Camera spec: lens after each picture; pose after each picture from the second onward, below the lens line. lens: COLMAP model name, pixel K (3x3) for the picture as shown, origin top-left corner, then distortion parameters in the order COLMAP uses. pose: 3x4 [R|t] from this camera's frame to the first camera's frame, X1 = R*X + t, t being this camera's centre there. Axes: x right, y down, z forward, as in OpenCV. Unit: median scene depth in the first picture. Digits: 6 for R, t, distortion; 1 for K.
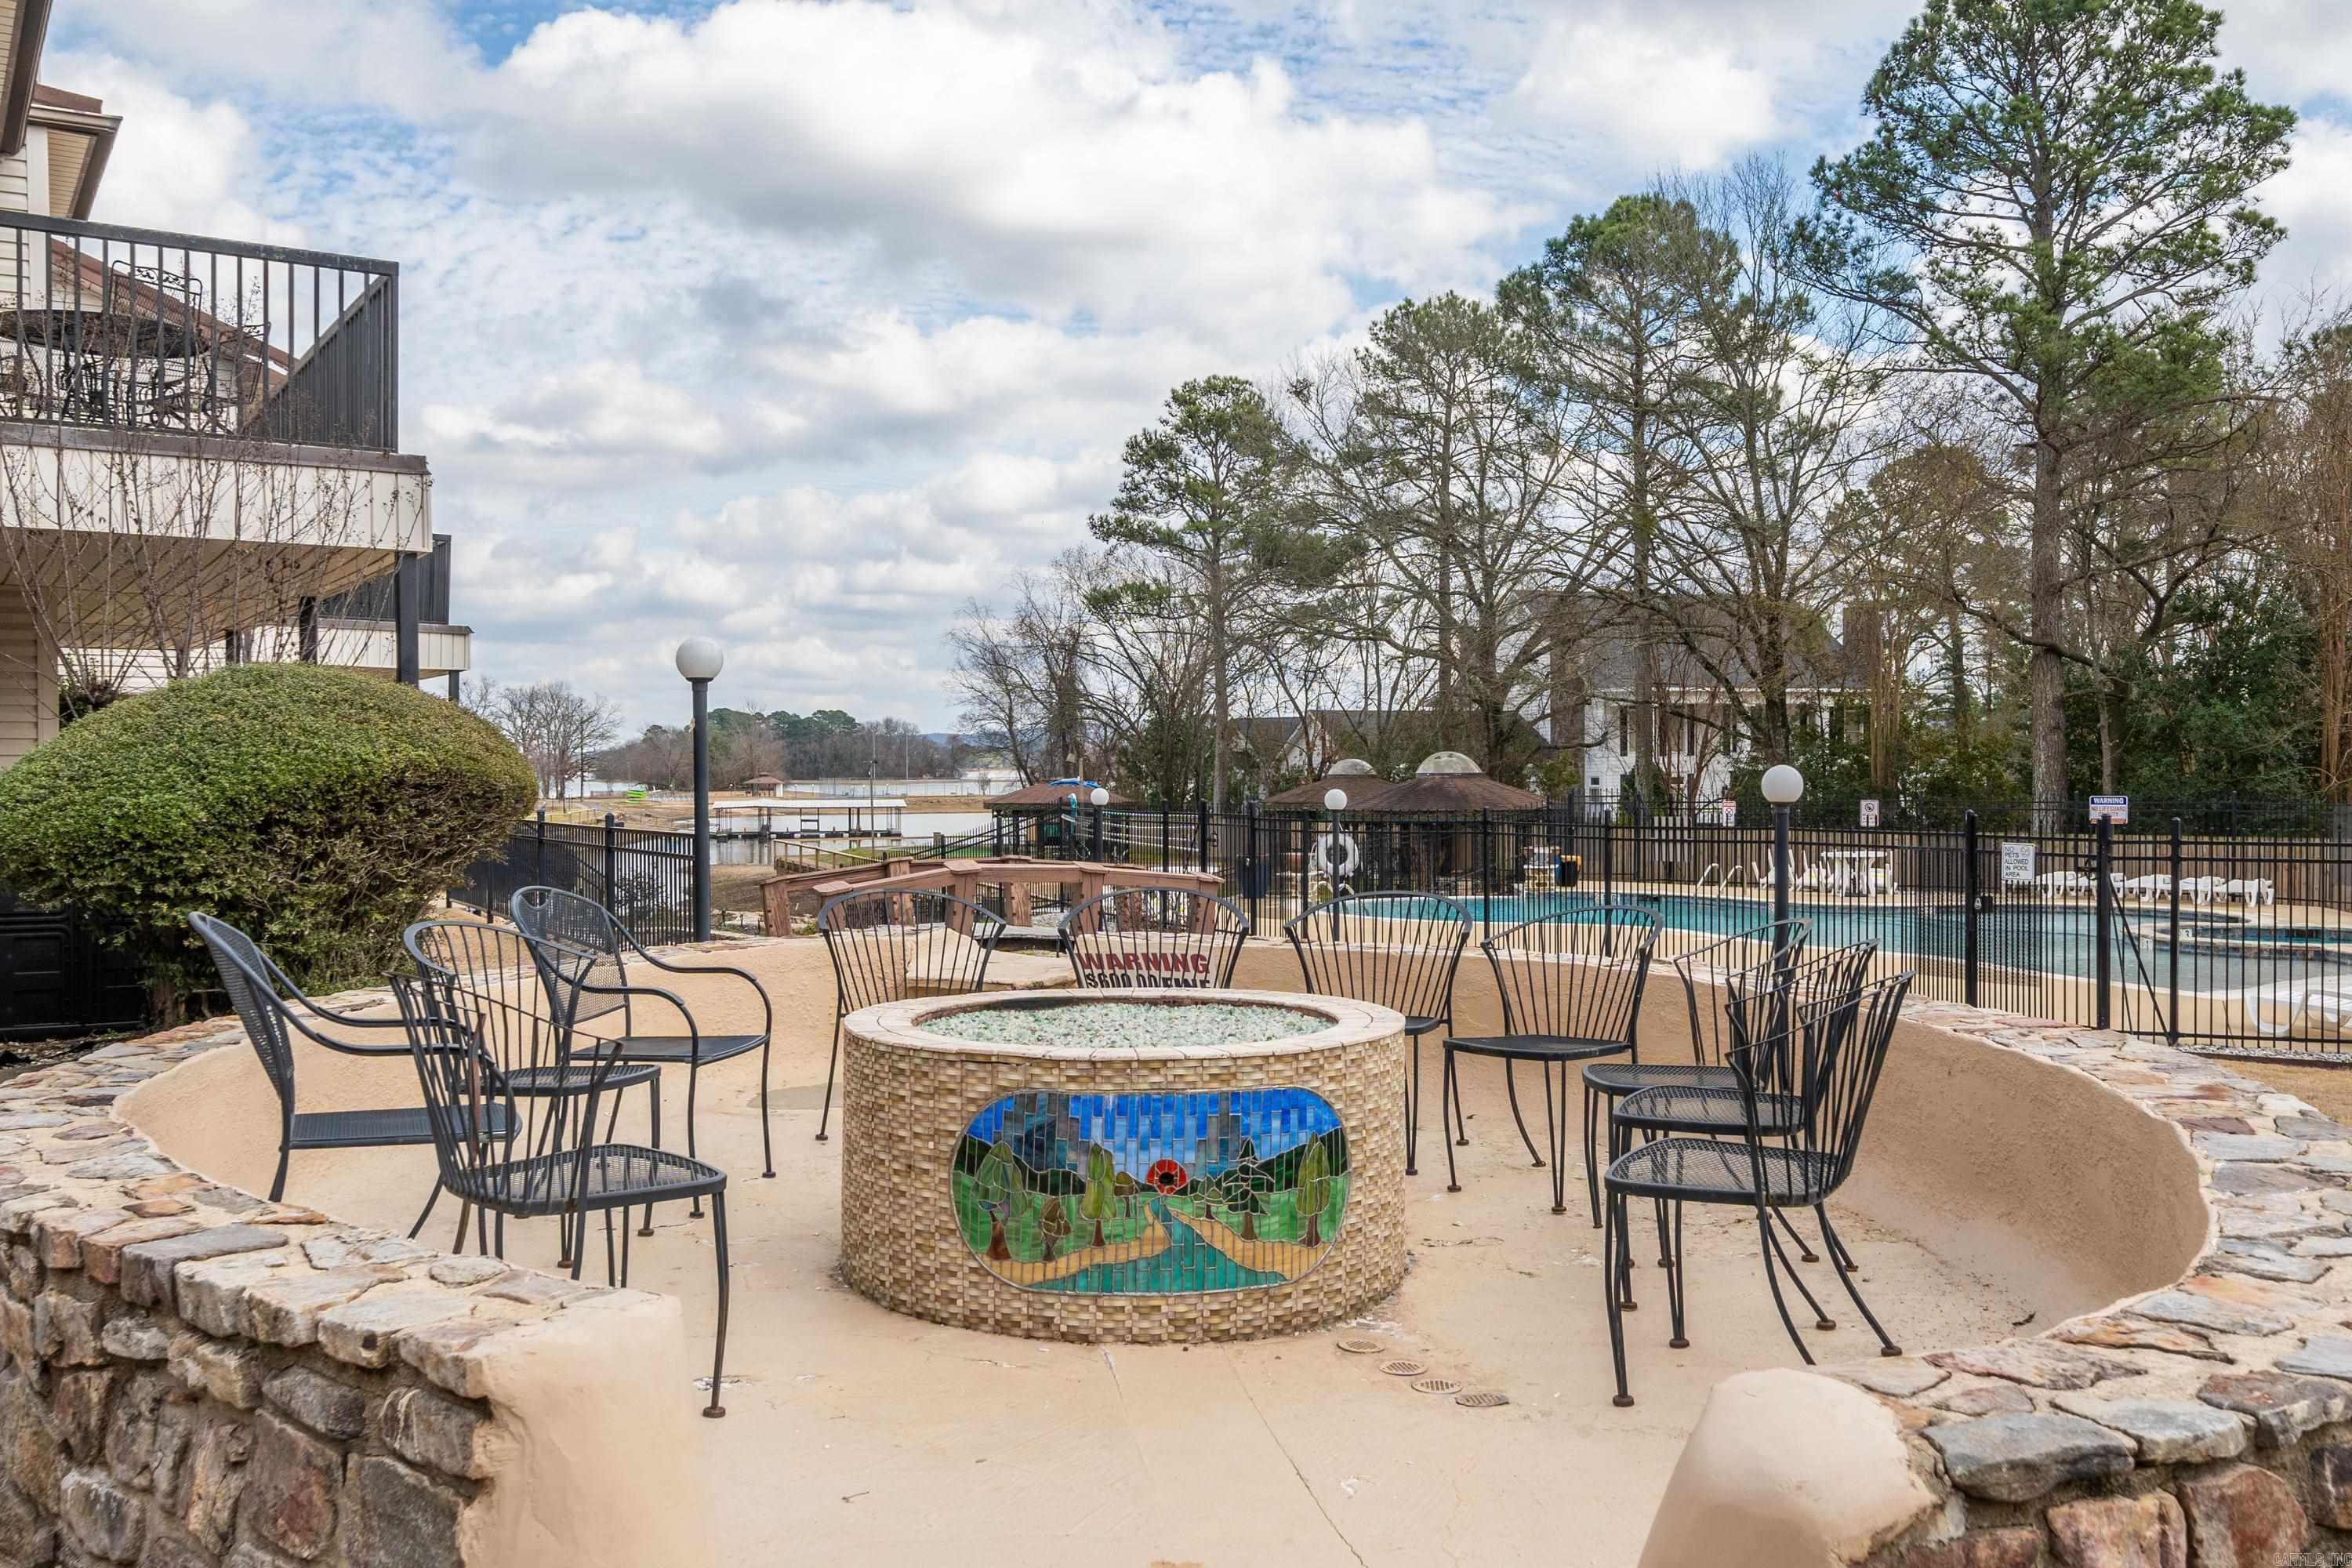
lens RADIAL K [[2109.2, 0, 1176.0], [0, 2109.2, 784.0], [0, 0, 1]] dist [0.006793, 0.000801]
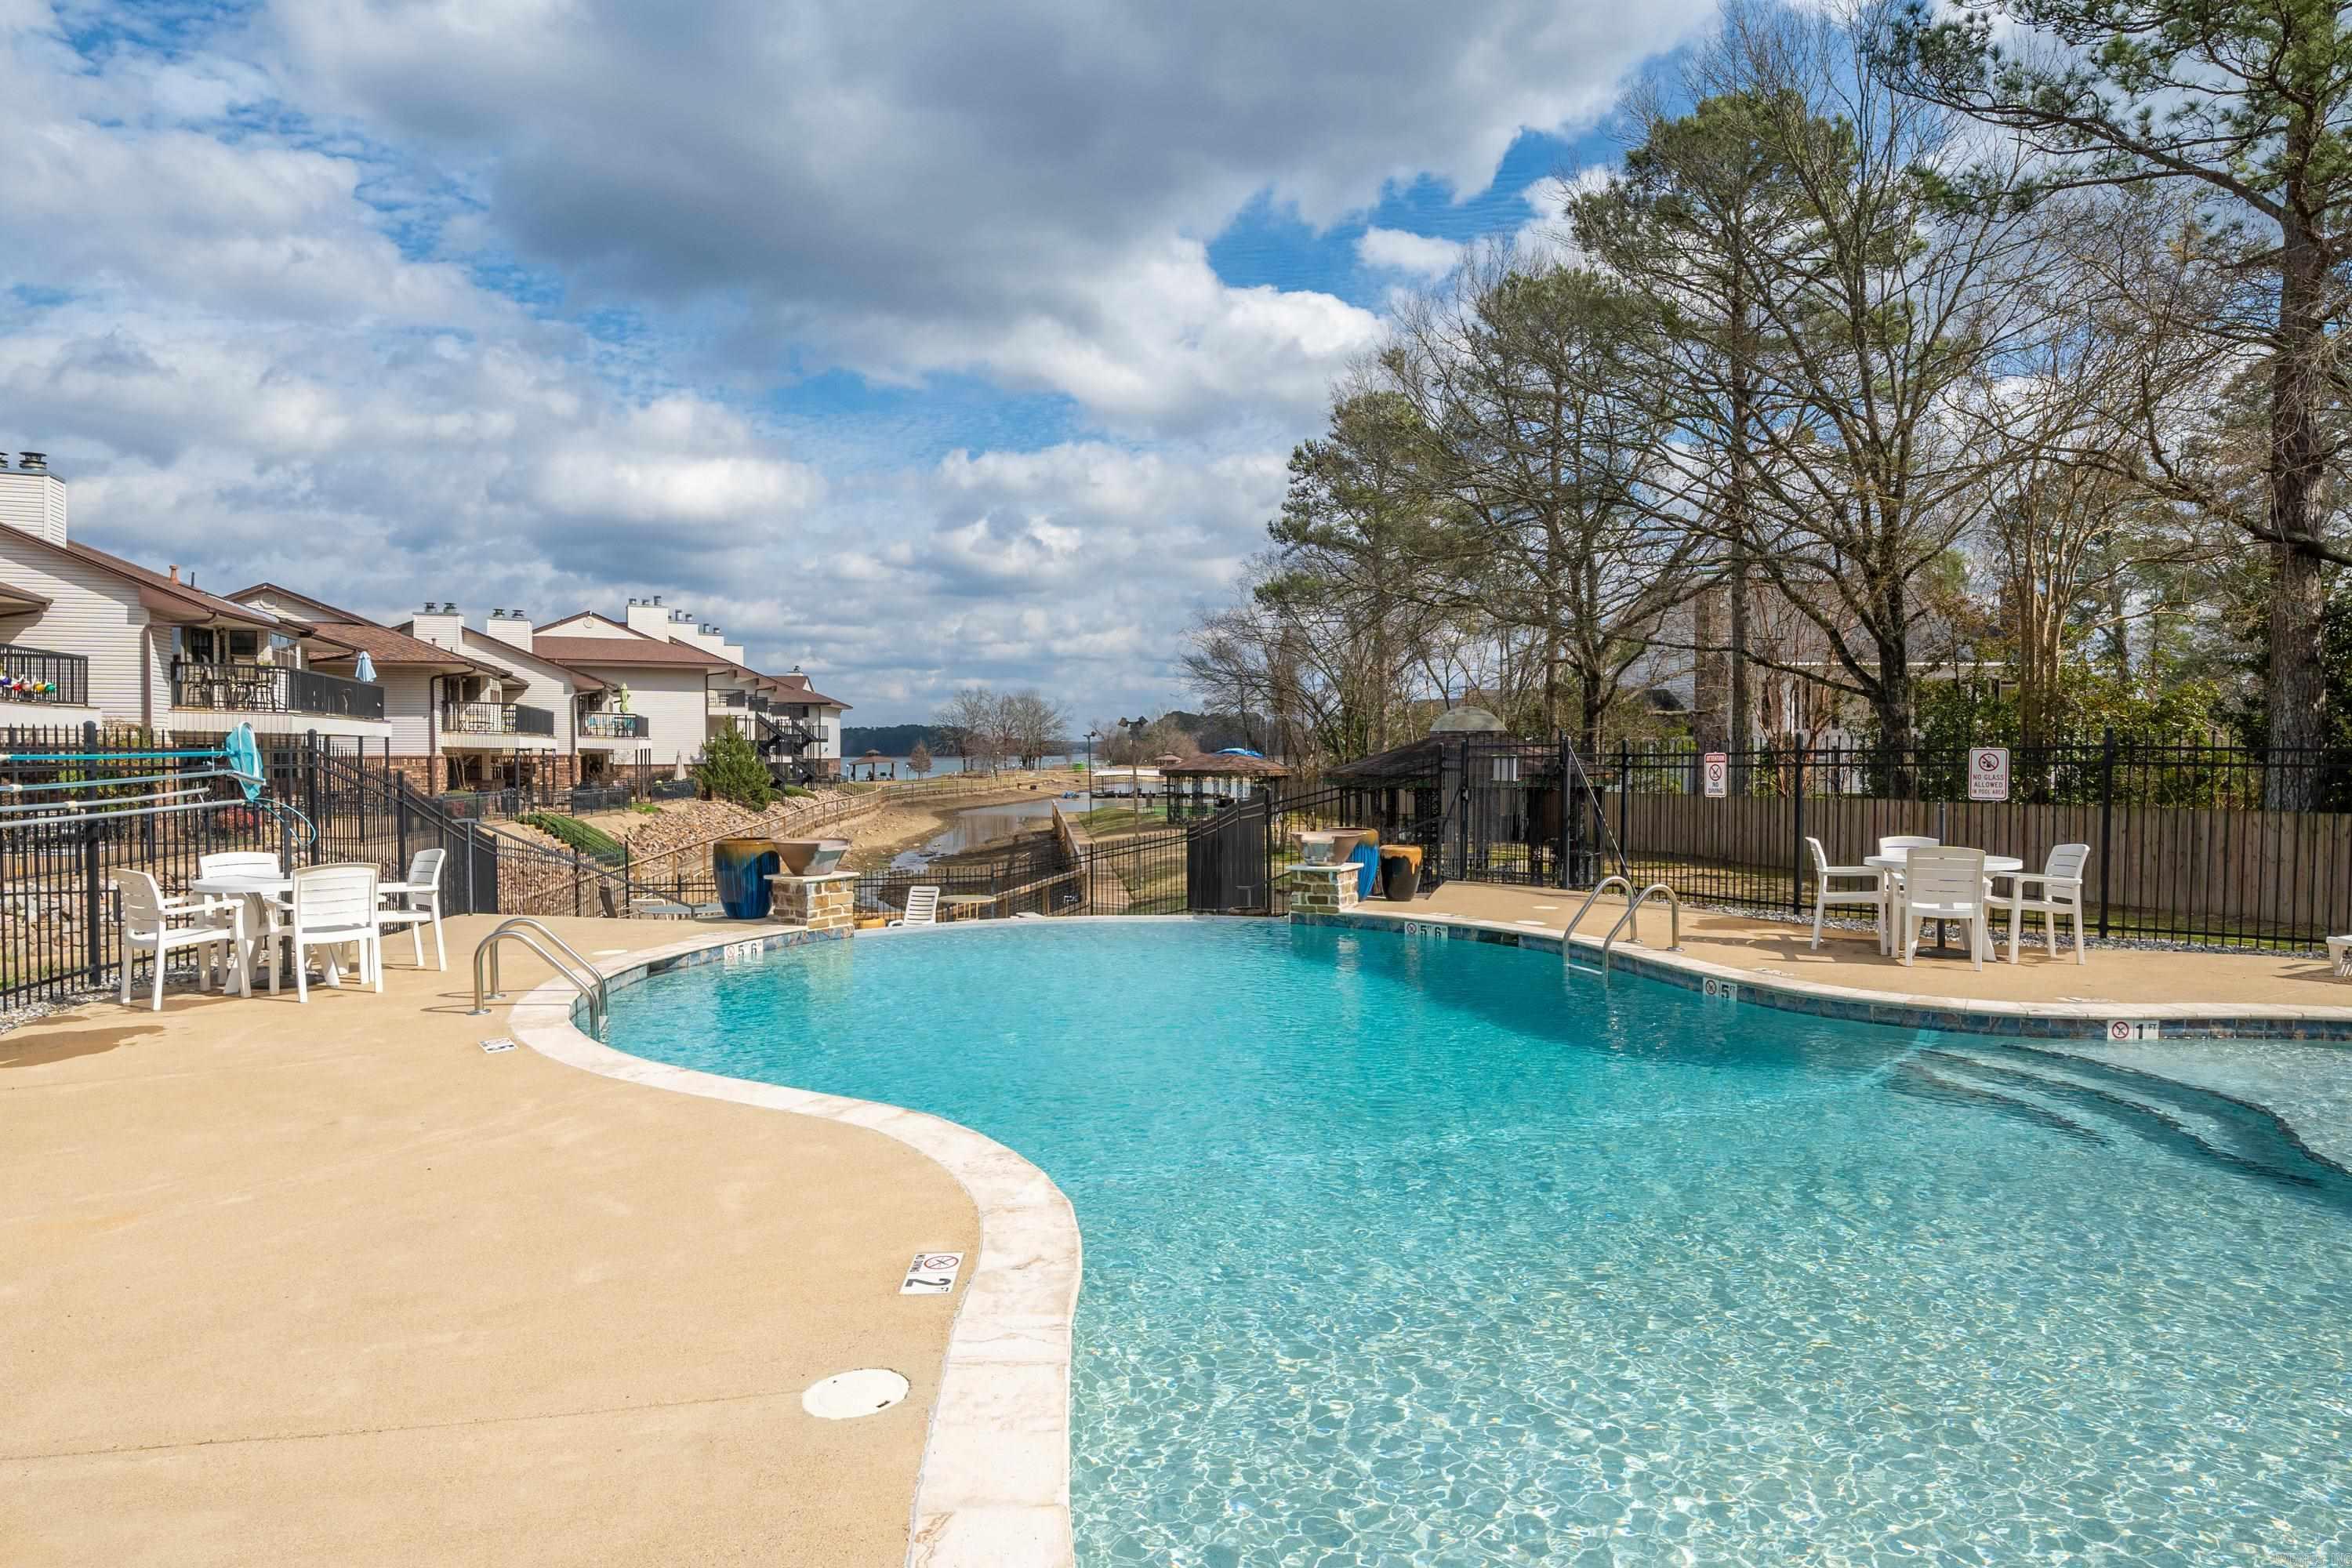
lens RADIAL K [[1314.9, 0, 1176.0], [0, 1314.9, 784.0], [0, 0, 1]] dist [-0.006365, -0.000387]
pose [[0.965569, 0.006032, -0.260078, 0.160739], [-0.001670, 0.999854, 0.016993, 0.008090], [0.260142, -0.015974, 0.965438, 0.467436]]
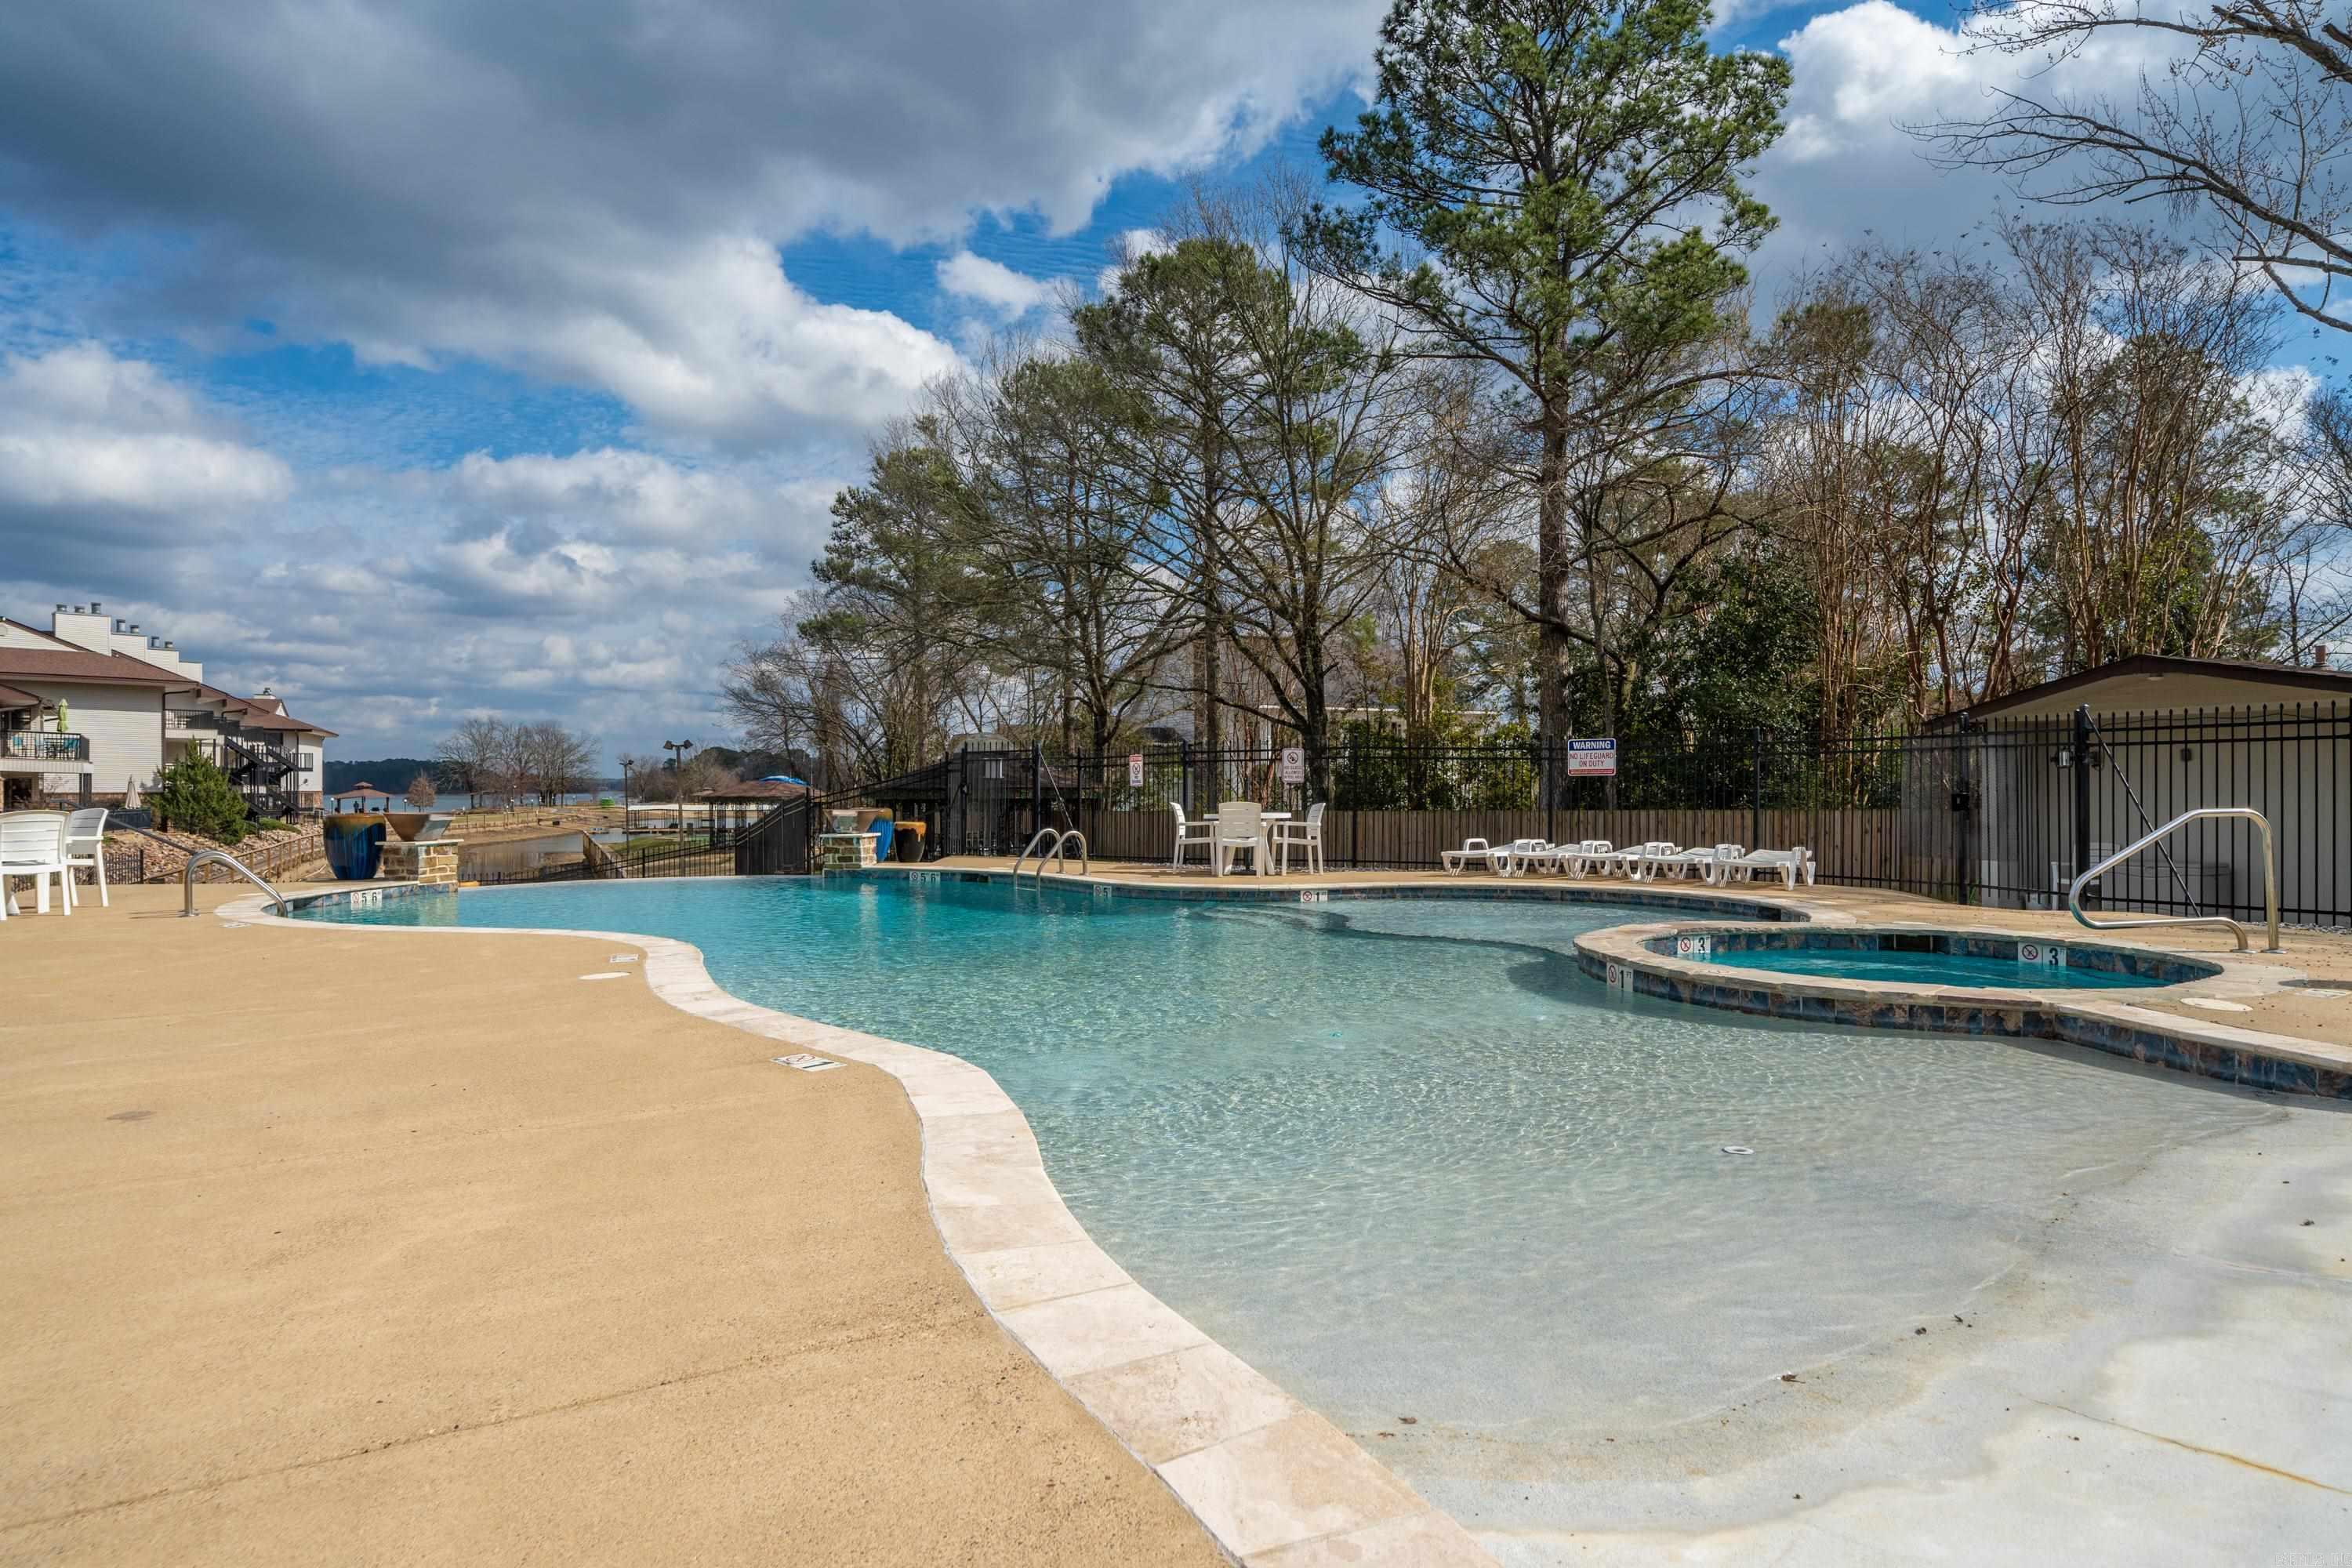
lens RADIAL K [[1302.8, 0, 1174.9], [0, 1302.8, 794.2], [0, 0, 1]] dist [-0.003083, 0.001057]
pose [[0.997024, 0.001012, 0.077079, 0.179217], [-0.000541, 0.999981, -0.006131, 0.019518], [-0.077084, 0.006071, 0.997006, 0.382340]]
